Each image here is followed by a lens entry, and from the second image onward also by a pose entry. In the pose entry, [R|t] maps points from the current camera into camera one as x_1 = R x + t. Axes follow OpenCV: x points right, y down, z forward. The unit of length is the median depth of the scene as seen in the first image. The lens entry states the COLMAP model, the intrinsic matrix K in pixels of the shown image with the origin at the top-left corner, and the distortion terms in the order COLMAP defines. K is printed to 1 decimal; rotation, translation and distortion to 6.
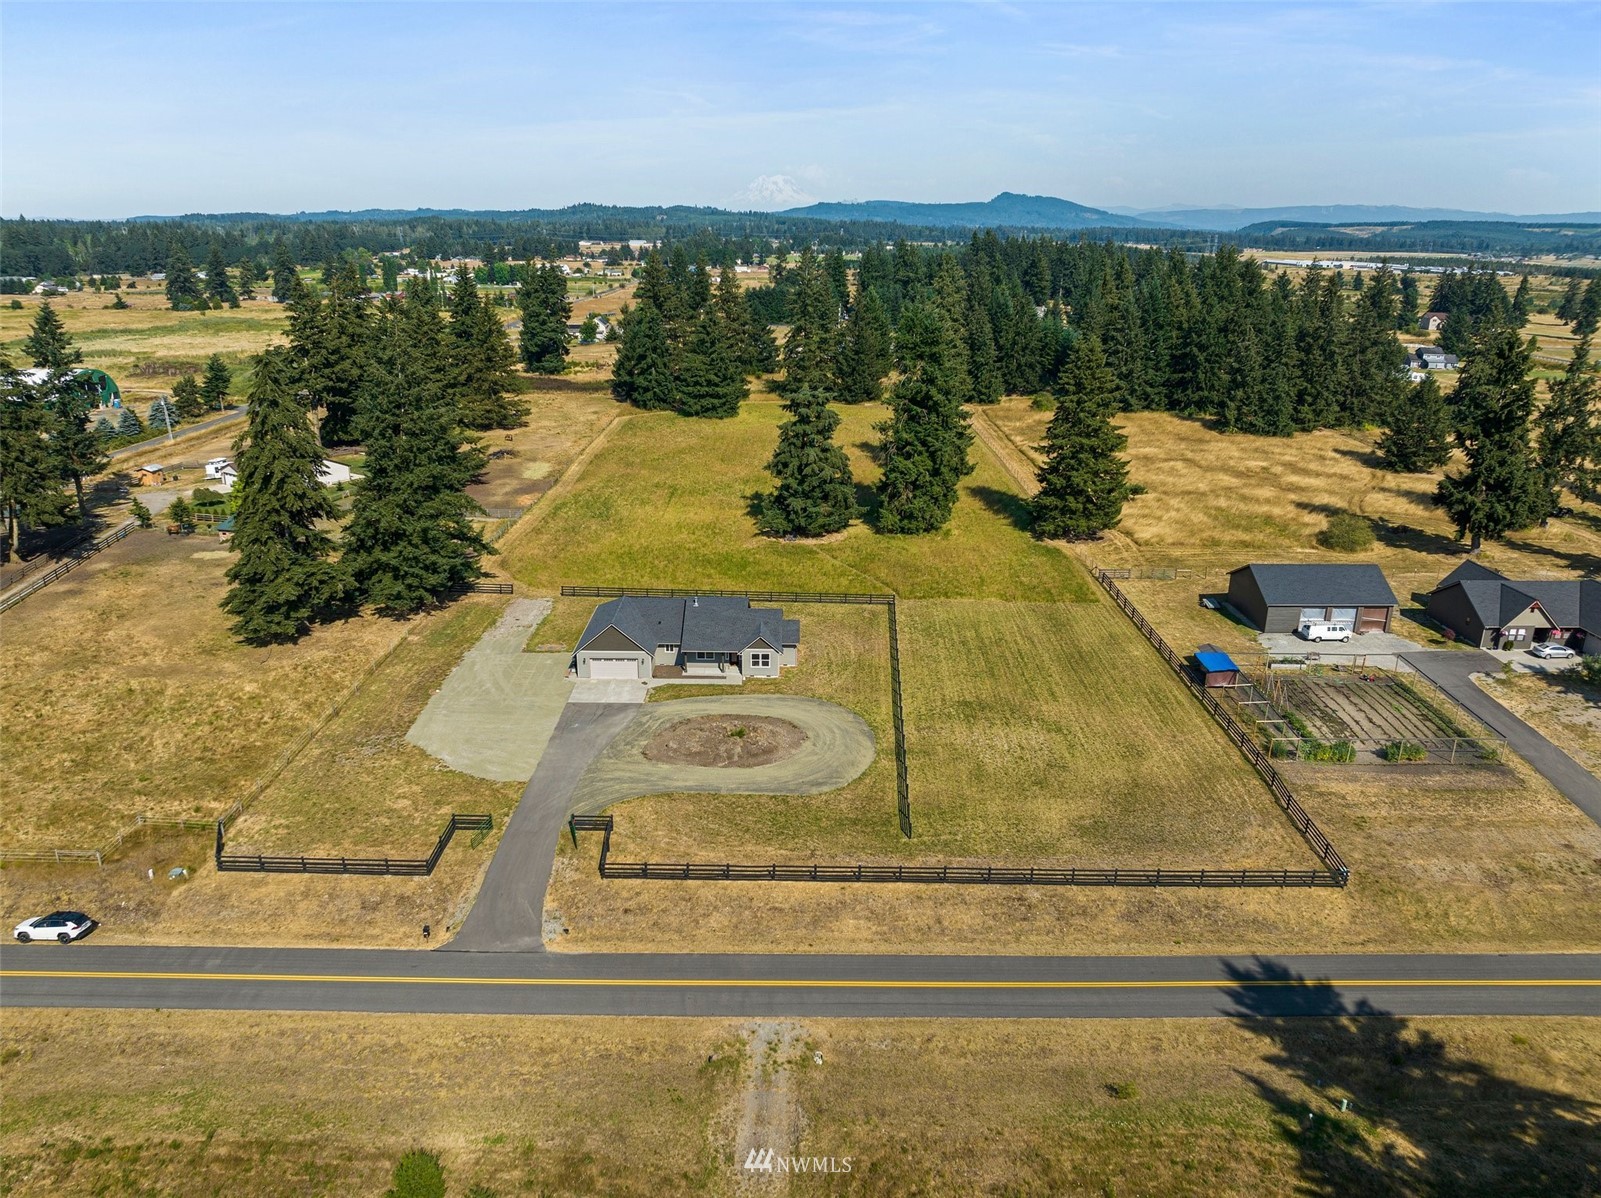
lens RADIAL K [[1122.9, 0, 800.5], [0, 1122.9, 599.0], [0, 0, 1]] dist [-0.007508, 0.000181]
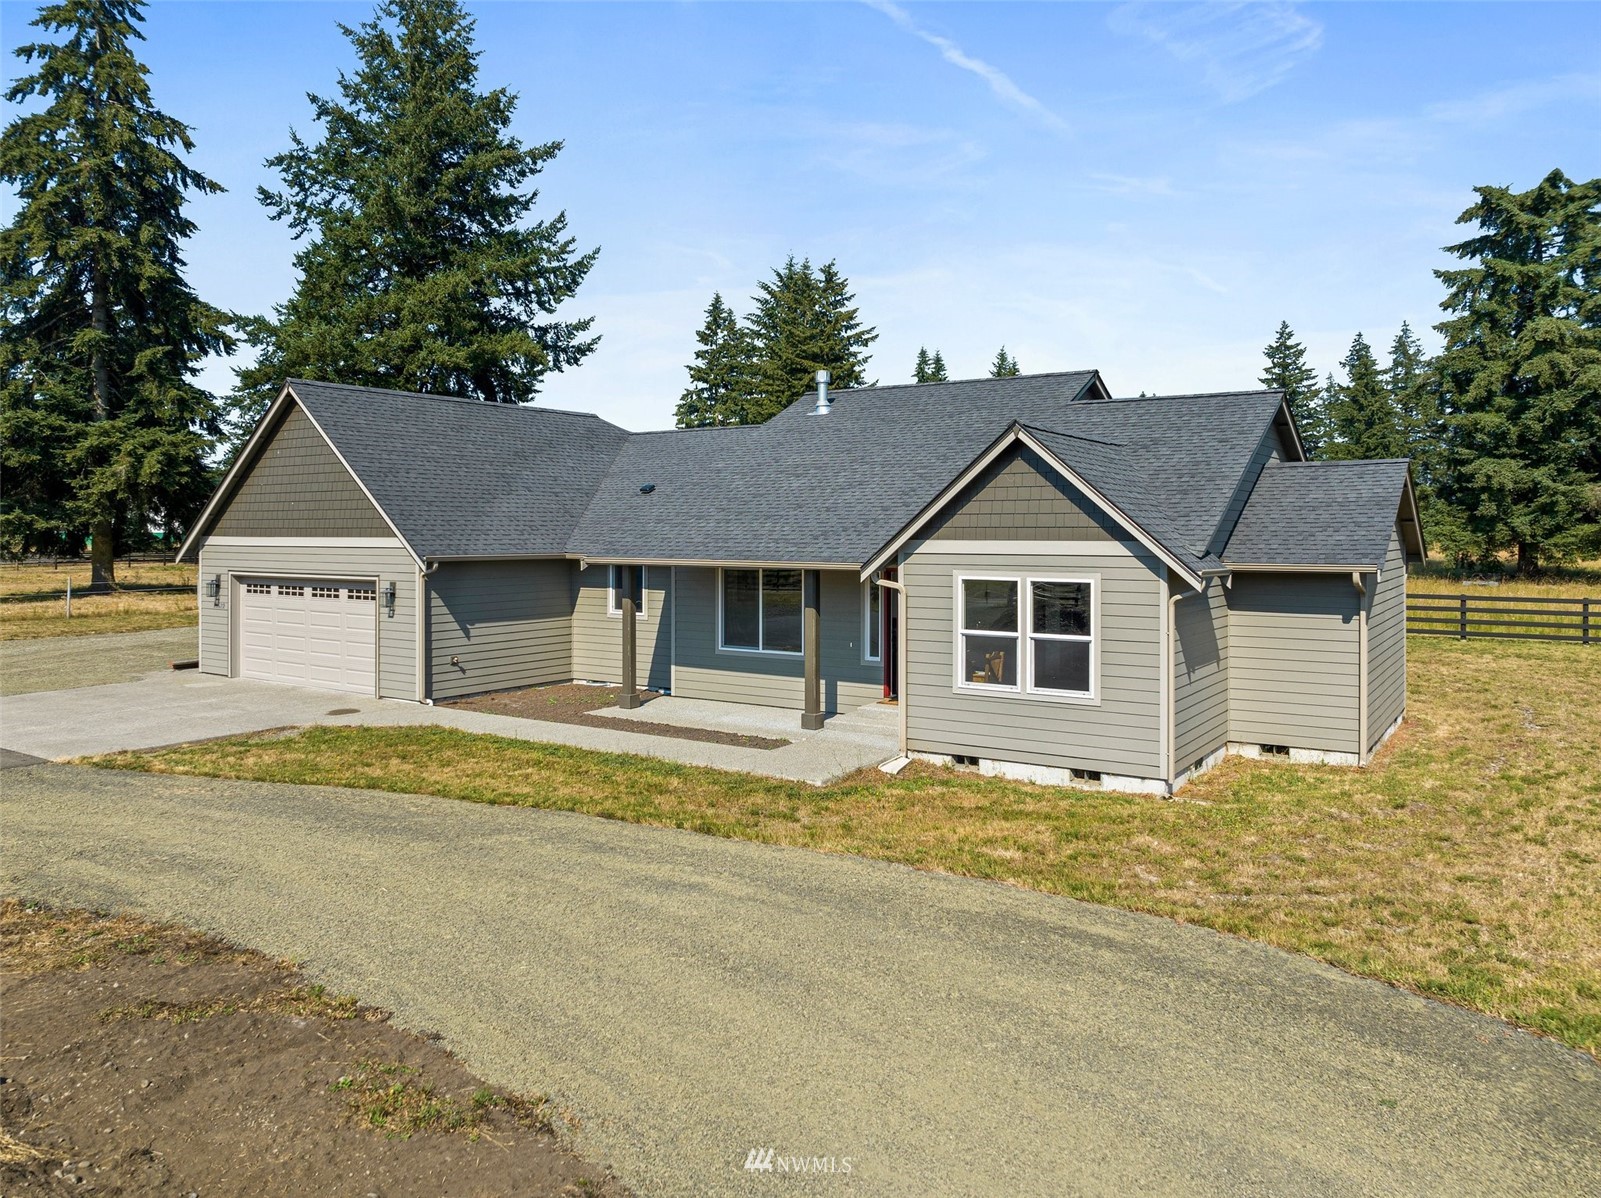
lens RADIAL K [[1161.5, 0, 802.8], [0, 1161.5, 513.6], [0, 0, 1]] dist [-0.040578, 0.006831]
pose [[0.833360, -0.017130, -0.552465, 0.014101], [-0.165078, 0.946188, -0.278348, 0.070251], [0.527504, 0.323164, 0.785687, 0.747137]]
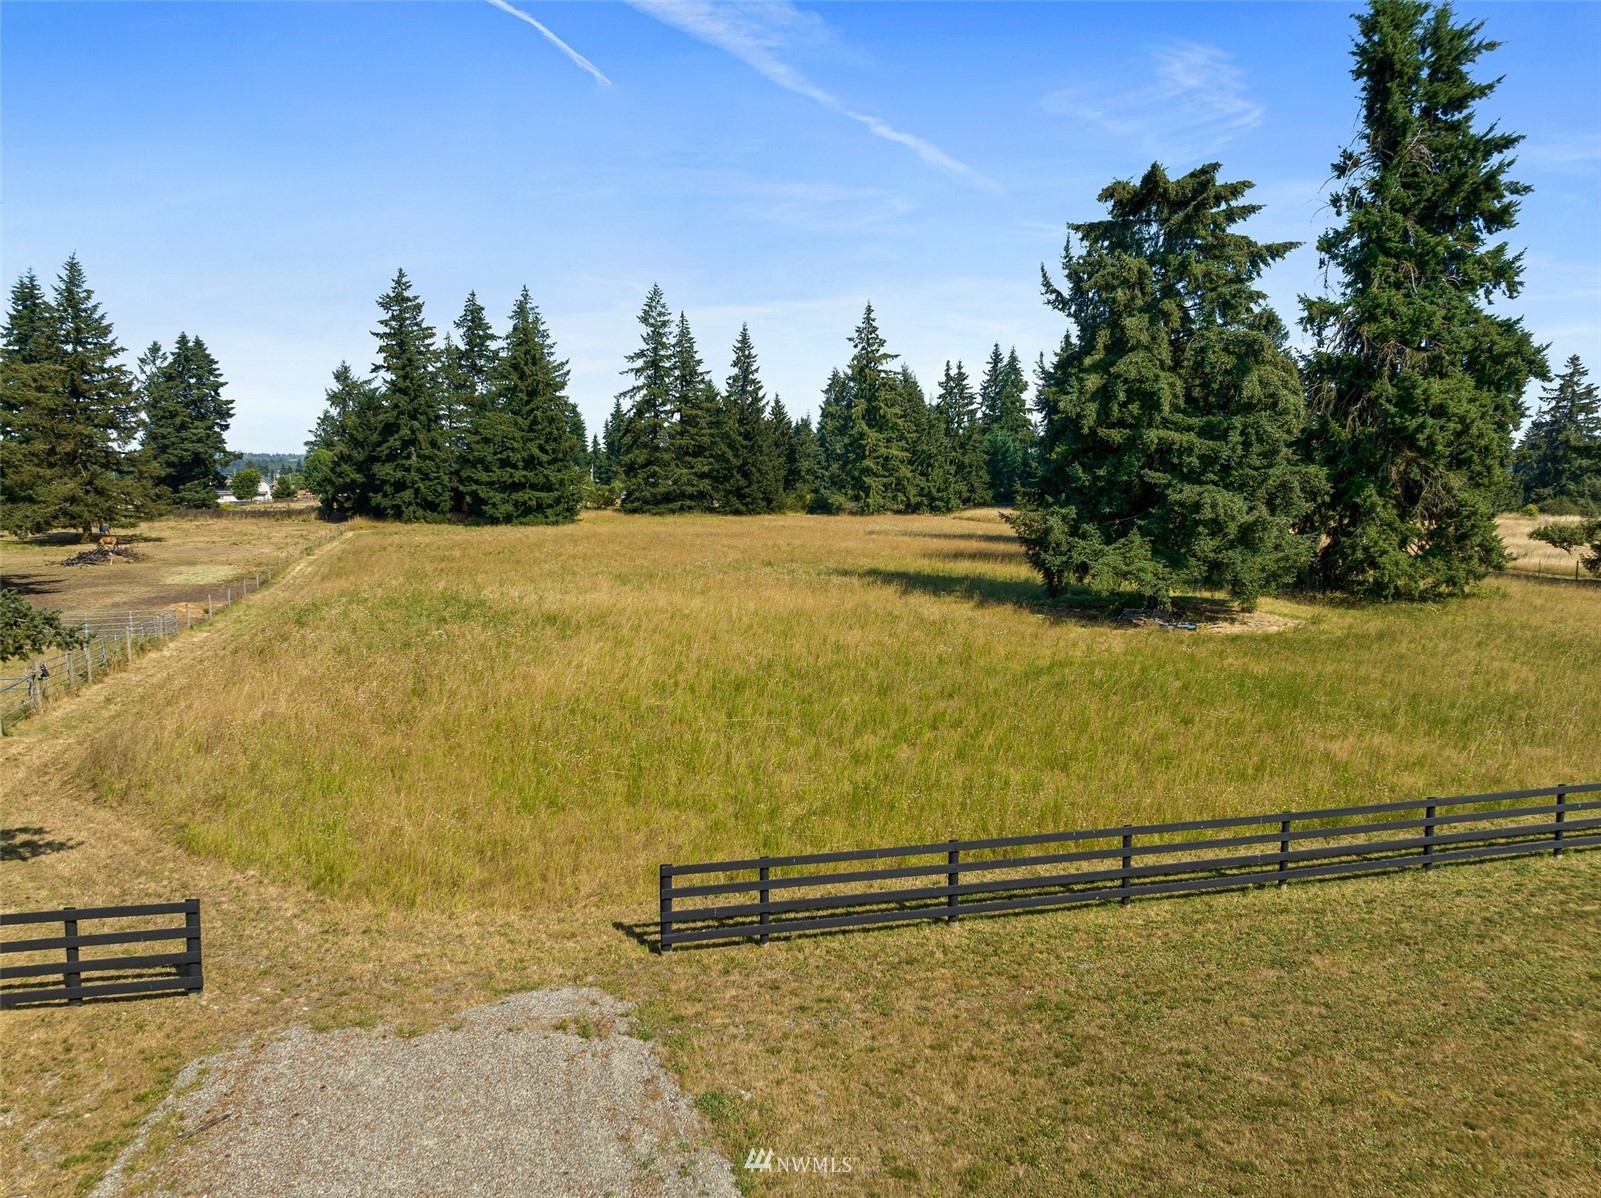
lens RADIAL K [[1135.4, 0, 800.5], [0, 1135.4, 599.0], [0, 0, 1]] dist [-0.042960, 0.010076]
pose [[0.953416, -0.040294, 0.298956, -0.241446], [0.102114, 0.975641, -0.194160, -0.015321], [-0.283850, 0.215643, 0.934306, 0.911263]]
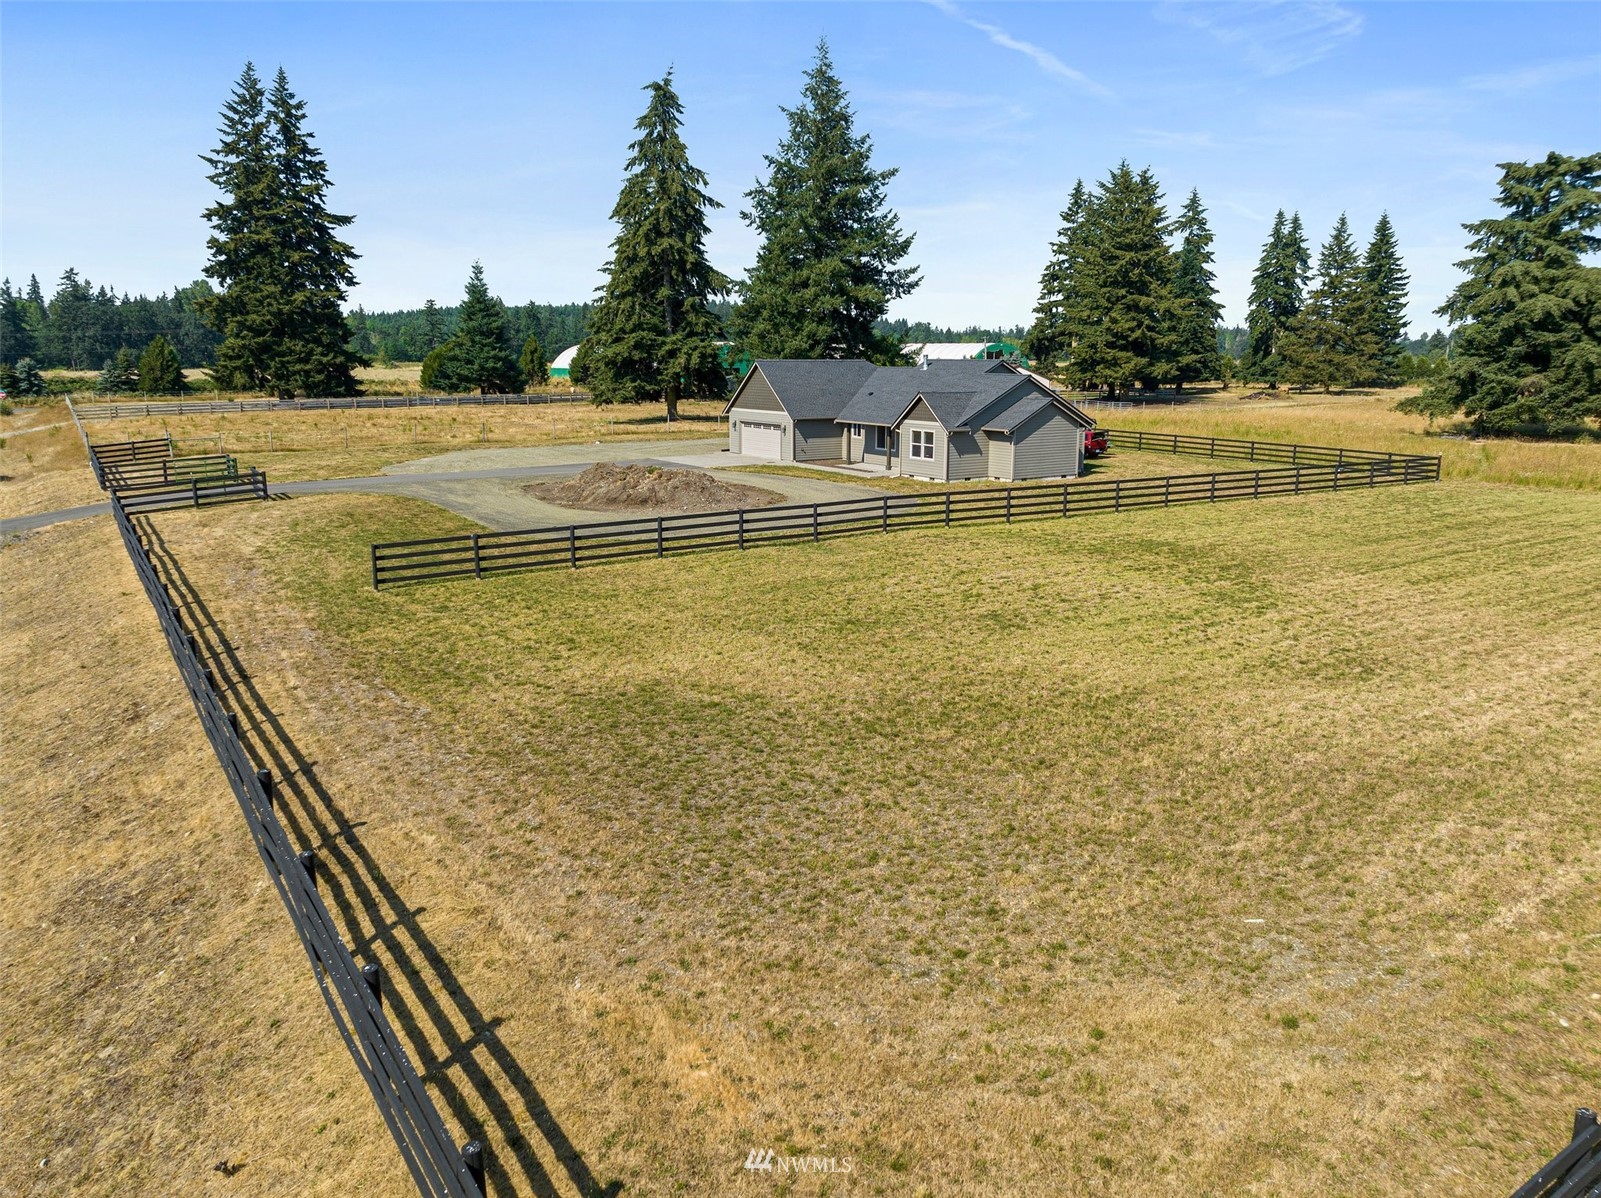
lens RADIAL K [[1135.4, 0, 800.5], [0, 1135.4, 599.0], [0, 0, 1]] dist [-0.042960, 0.010076]
pose [[0.564625, 0.166861, -0.808304, 0.314927], [-0.255314, 0.966626, 0.021200, 0.108256], [0.784865, 0.194401, 0.588383, 0.561360]]
